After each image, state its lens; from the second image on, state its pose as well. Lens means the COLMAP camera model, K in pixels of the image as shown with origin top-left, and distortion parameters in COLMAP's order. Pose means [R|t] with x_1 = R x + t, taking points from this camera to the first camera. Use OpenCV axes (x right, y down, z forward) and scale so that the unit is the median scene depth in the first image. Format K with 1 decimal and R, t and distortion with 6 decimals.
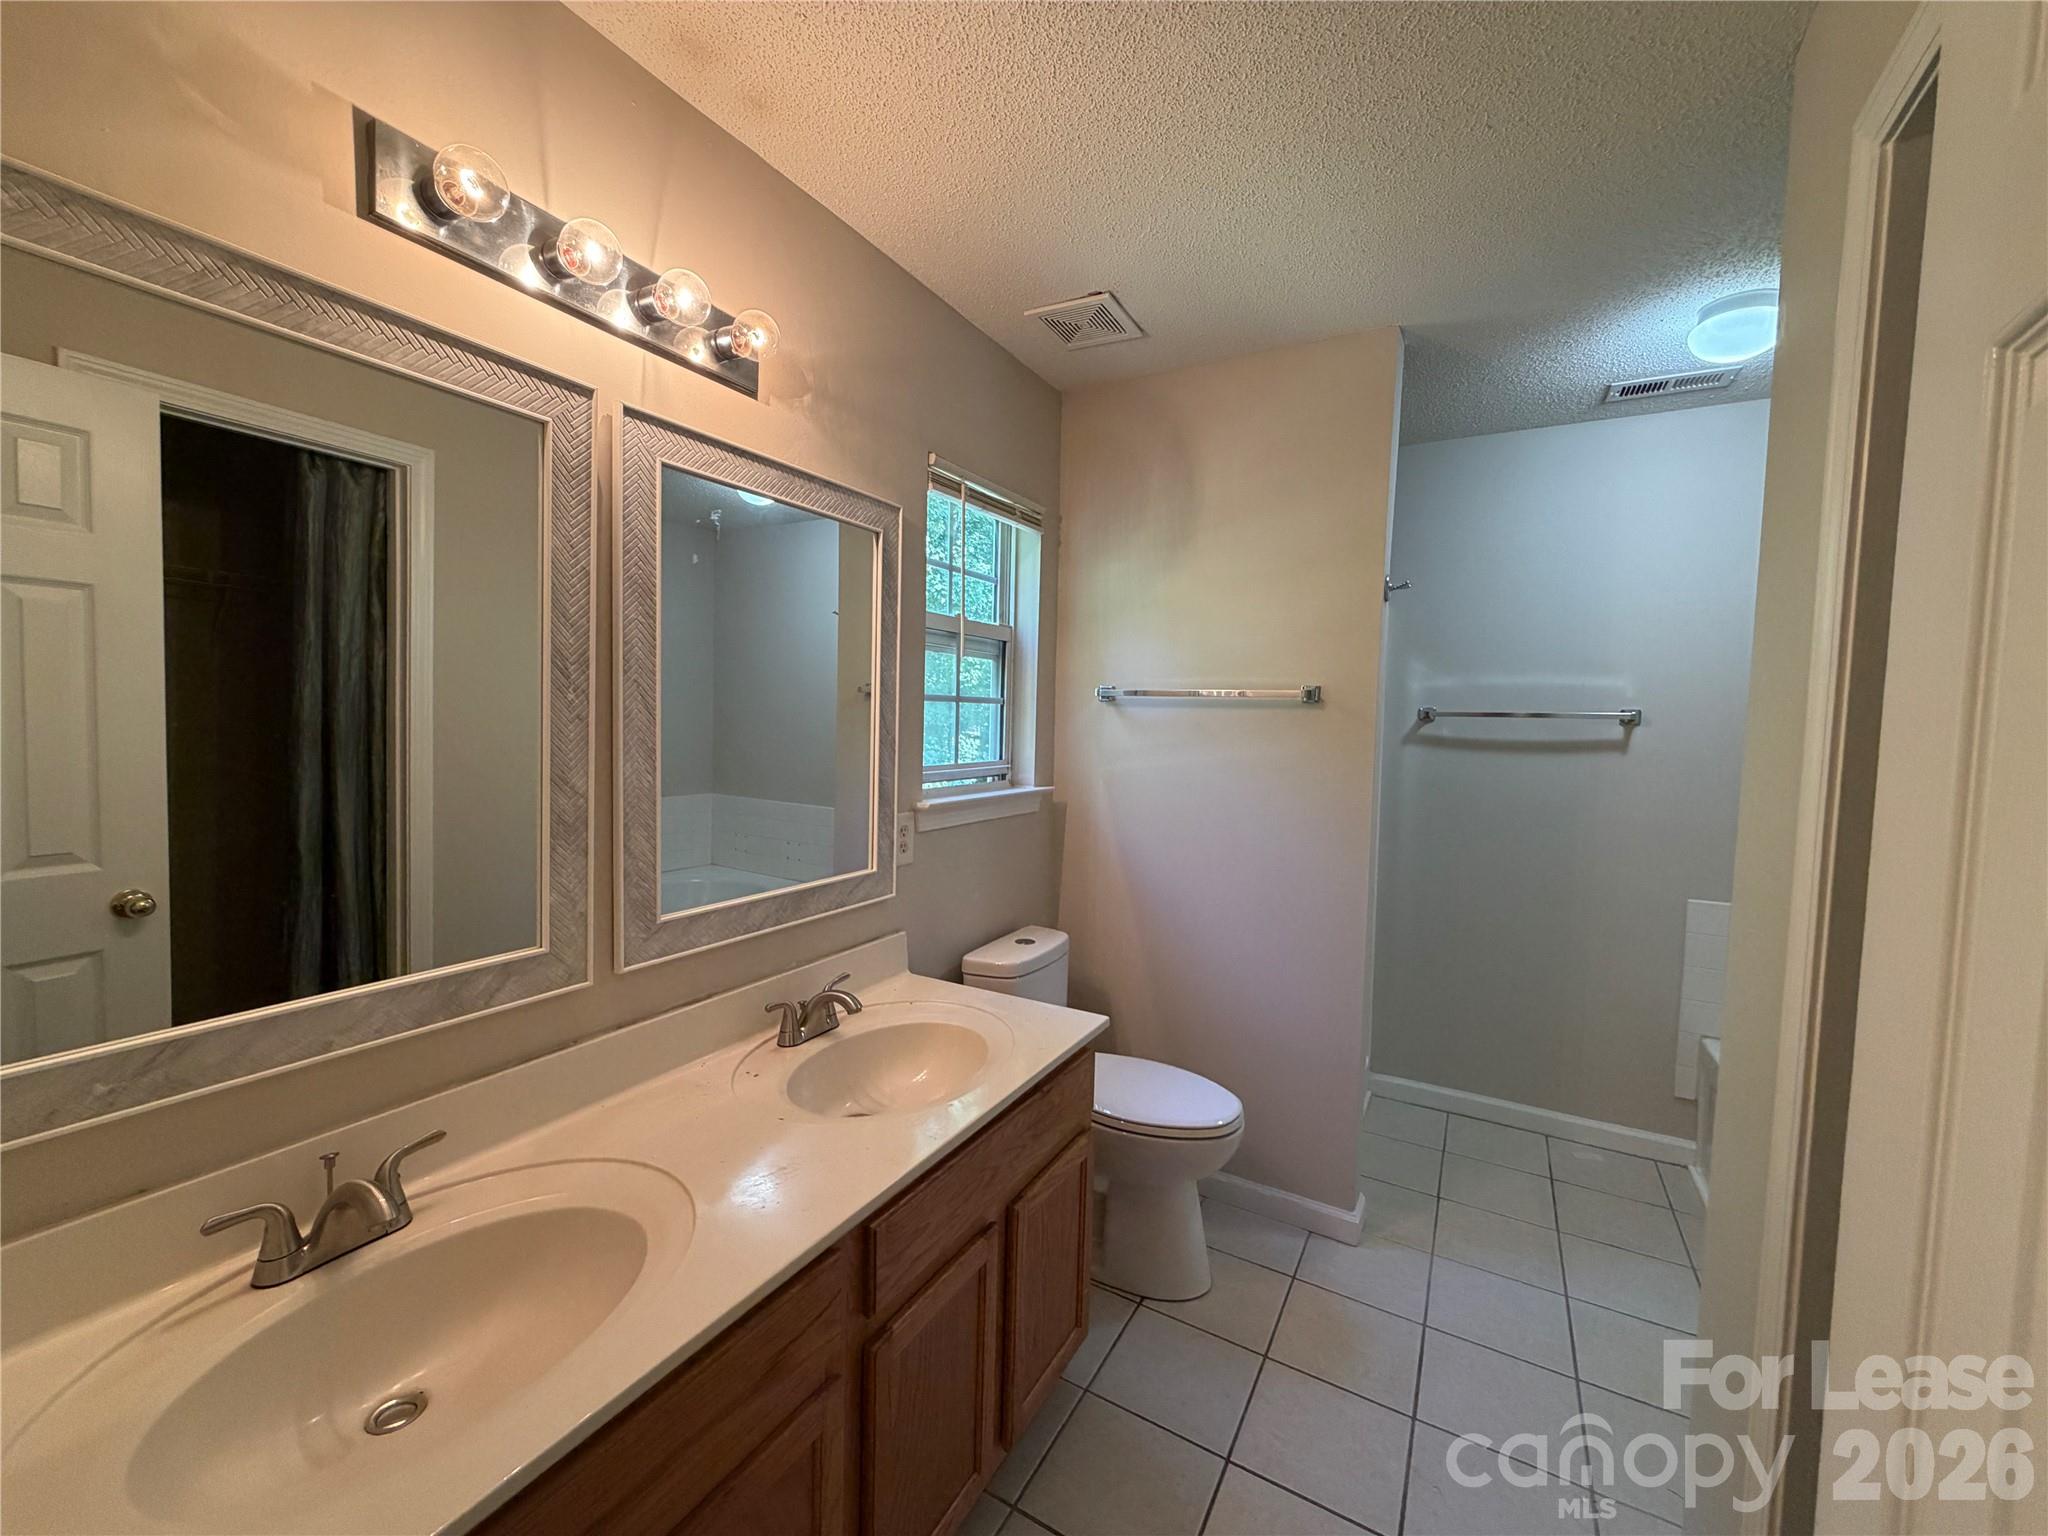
lens RADIAL K [[817.3, 0, 1019.3], [0, 817.3, 761.0], [0, 0, 1]] dist [-0.000364, -0.000081]
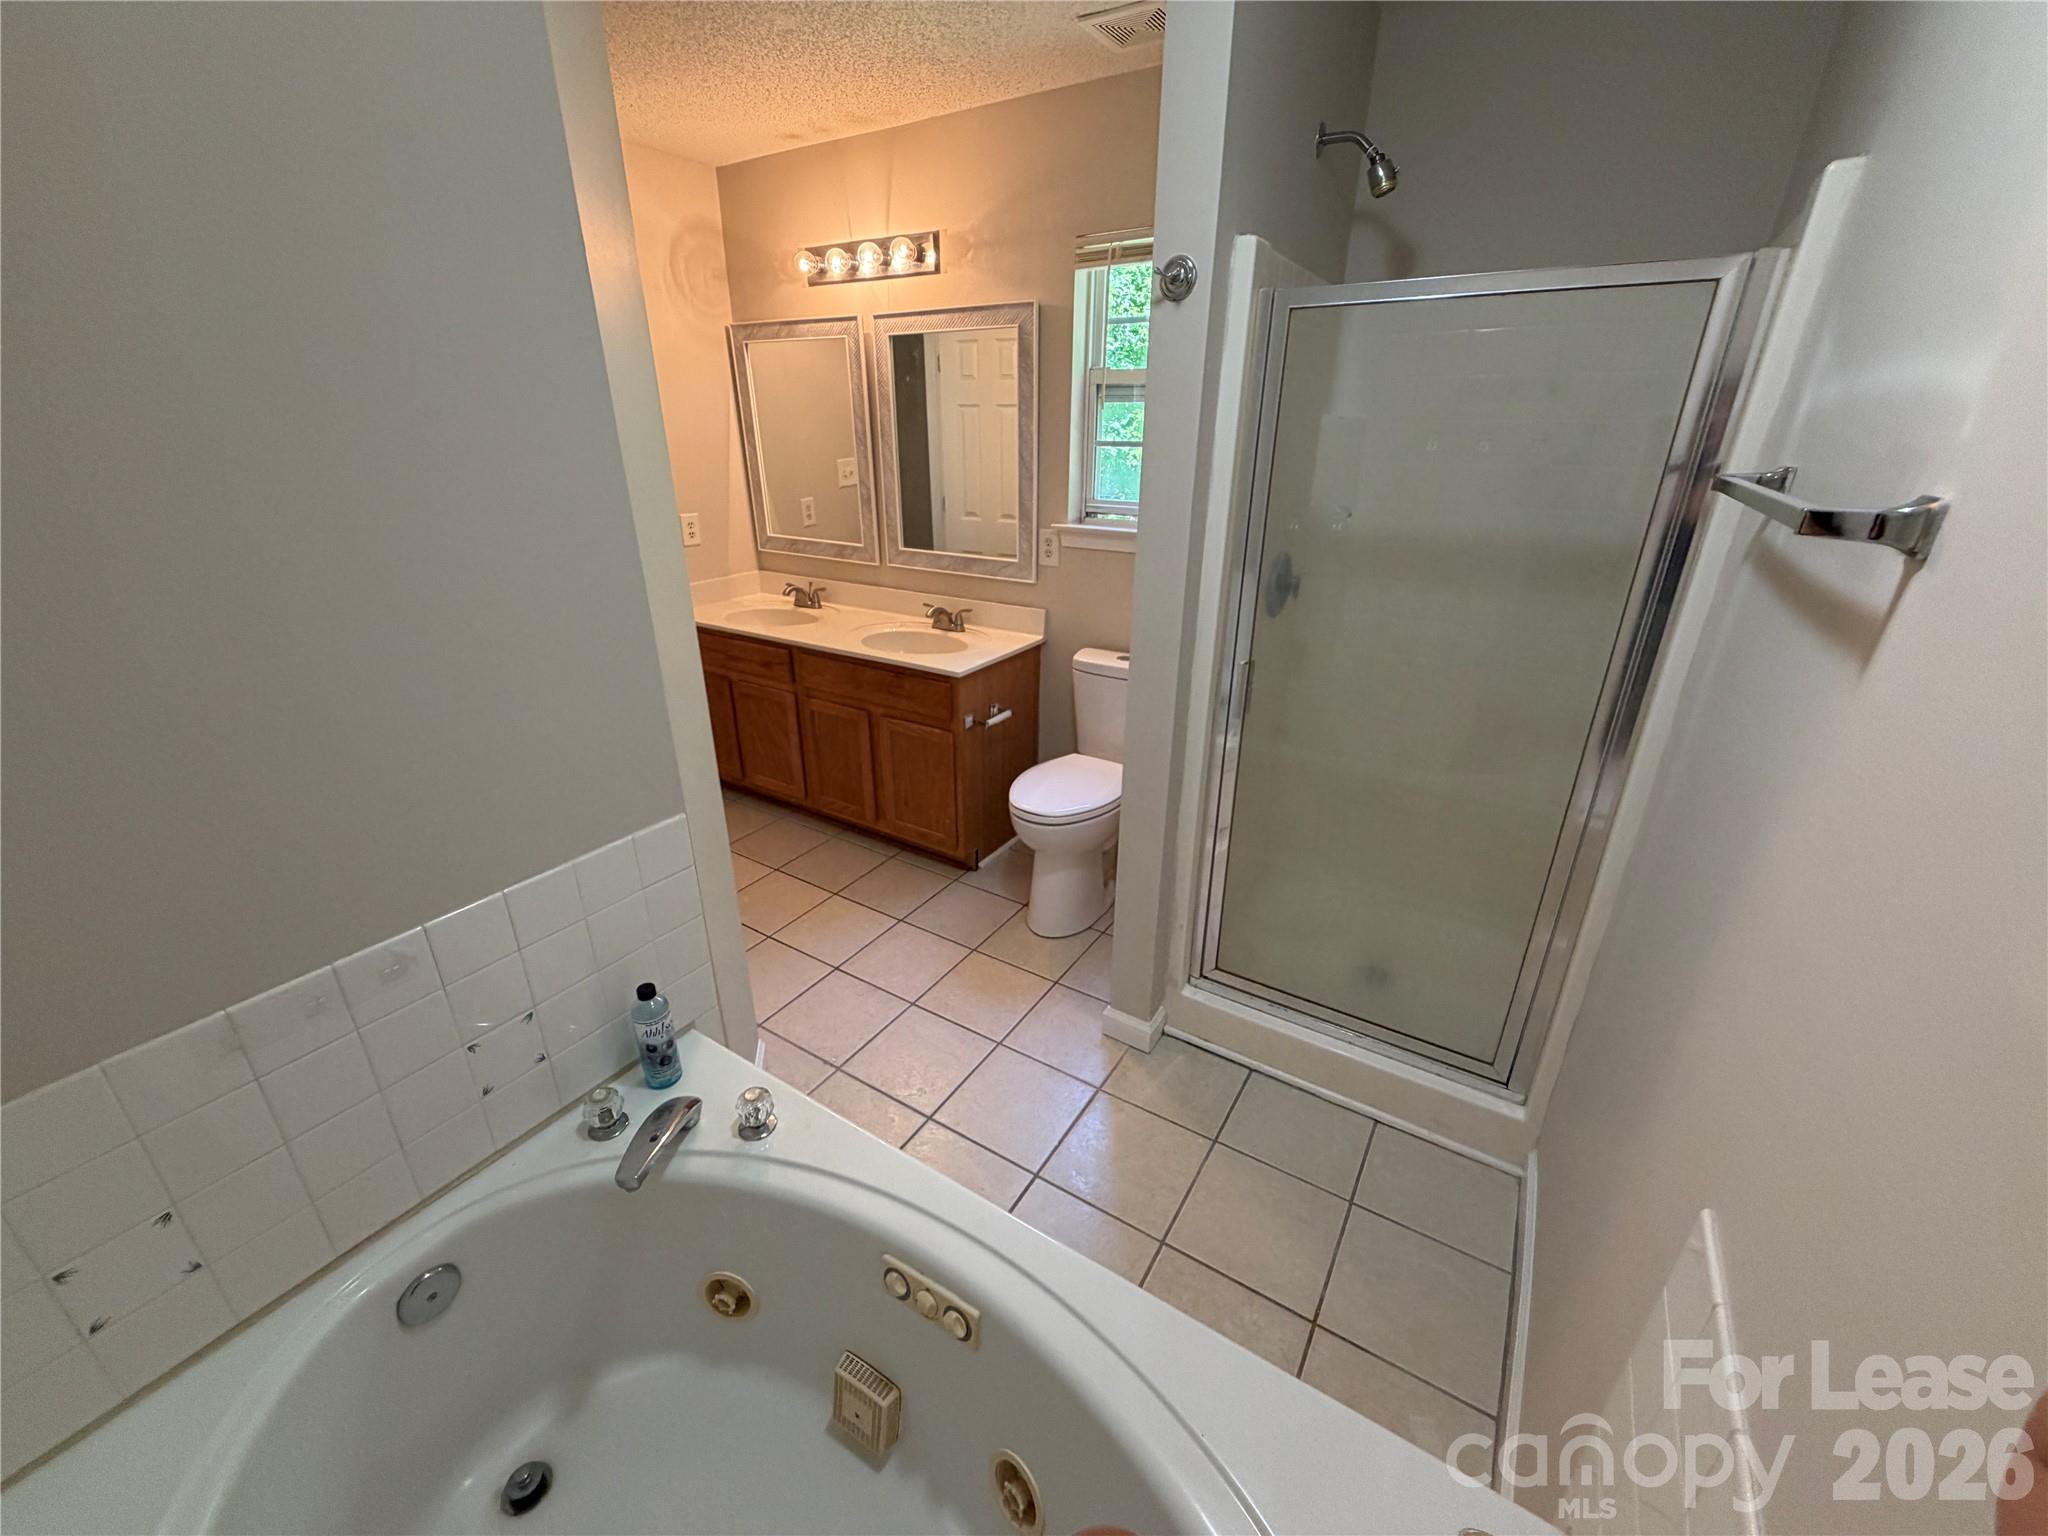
lens RADIAL K [[817.3, 0, 1024.7], [0, 817.3, 767.2], [0, 0, 1]] dist [-0.000364, -0.000081]
pose [[-0.044107, 0.357006, -0.933060, 2.134725], [-0.062879, 0.931125, 0.359238, -0.097416], [0.997046, 0.074515, -0.018621, 1.566793]]
